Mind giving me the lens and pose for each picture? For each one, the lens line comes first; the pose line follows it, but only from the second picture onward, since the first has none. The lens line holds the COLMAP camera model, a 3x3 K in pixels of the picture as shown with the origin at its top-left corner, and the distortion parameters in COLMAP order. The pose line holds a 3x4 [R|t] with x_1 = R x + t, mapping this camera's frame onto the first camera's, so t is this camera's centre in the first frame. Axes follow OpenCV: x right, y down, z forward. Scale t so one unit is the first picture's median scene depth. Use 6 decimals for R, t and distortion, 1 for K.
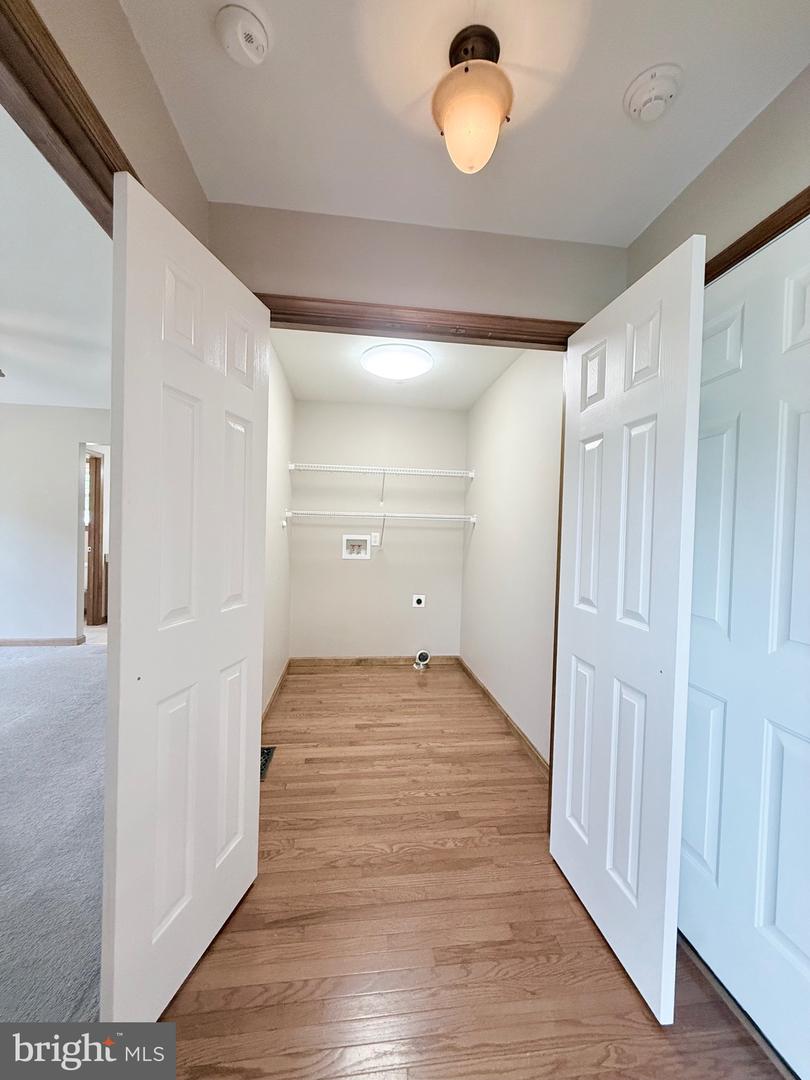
lens RADIAL K [[431.1, 0, 403.7], [0, 431.1, 543.3], [0, 0, 1]] dist [0.001919, -0.000072]
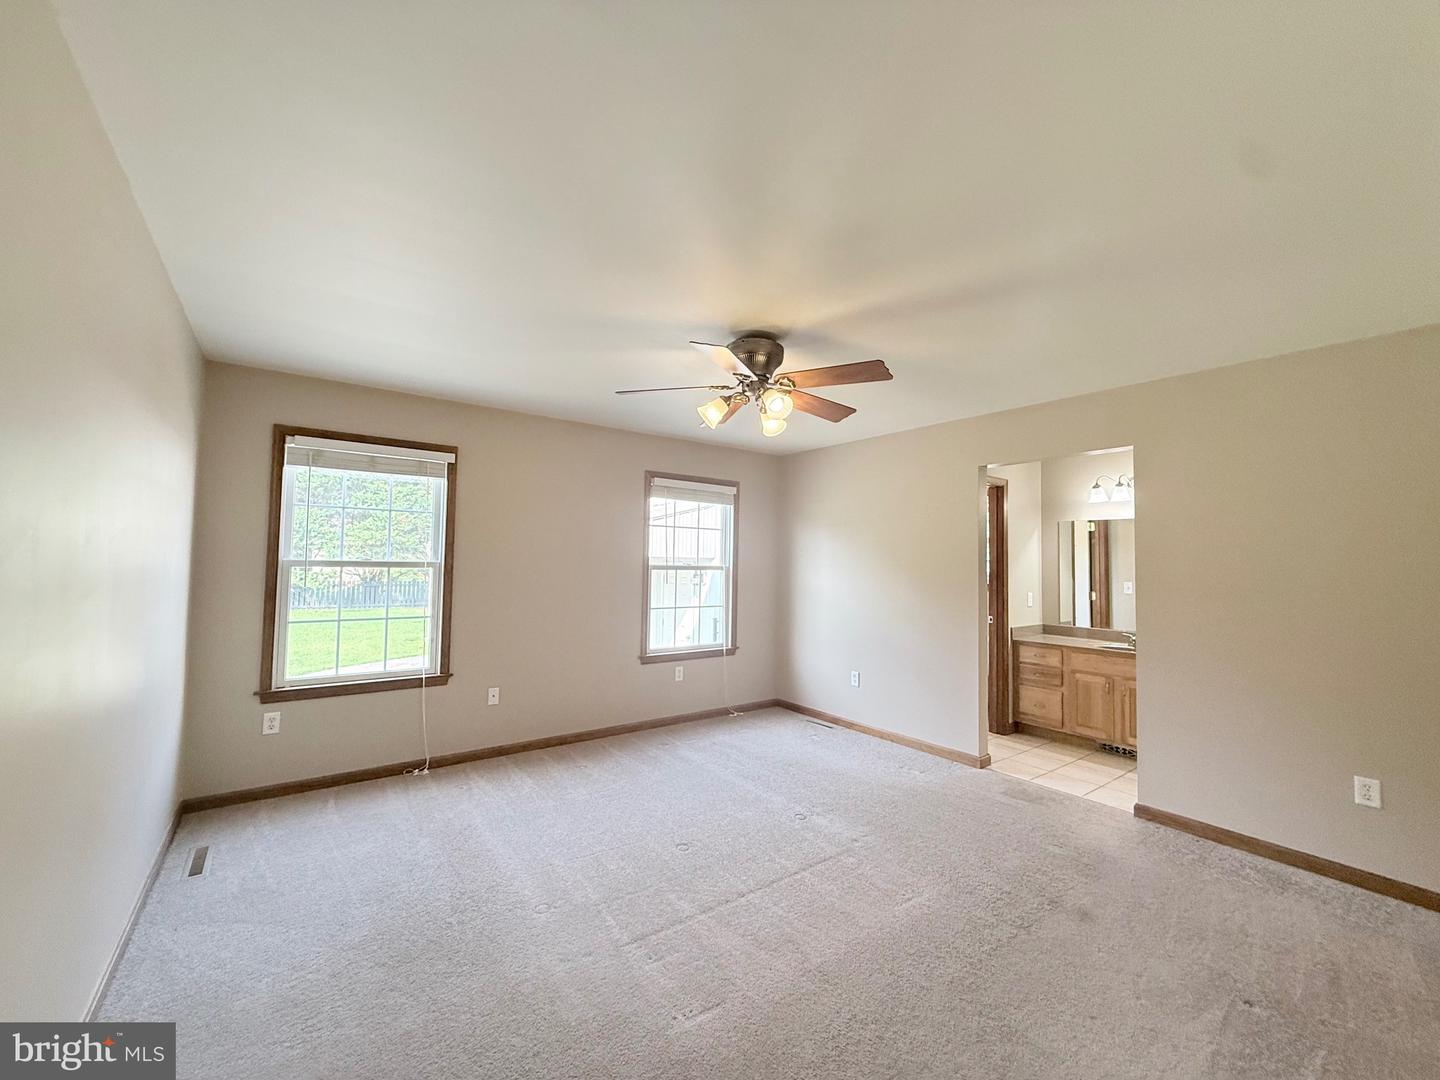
lens RADIAL K [[574.8, 0, 719.7], [0, 574.8, 529.3], [0, 0, 1]] dist [0.001919, -0.000072]
pose [[0.501252, -0.072866, -0.862228, -0.167211], [-0.027848, 0.994574, -0.100240, -0.028966], [0.864853, 0.074256, 0.496502, 0.186724]]
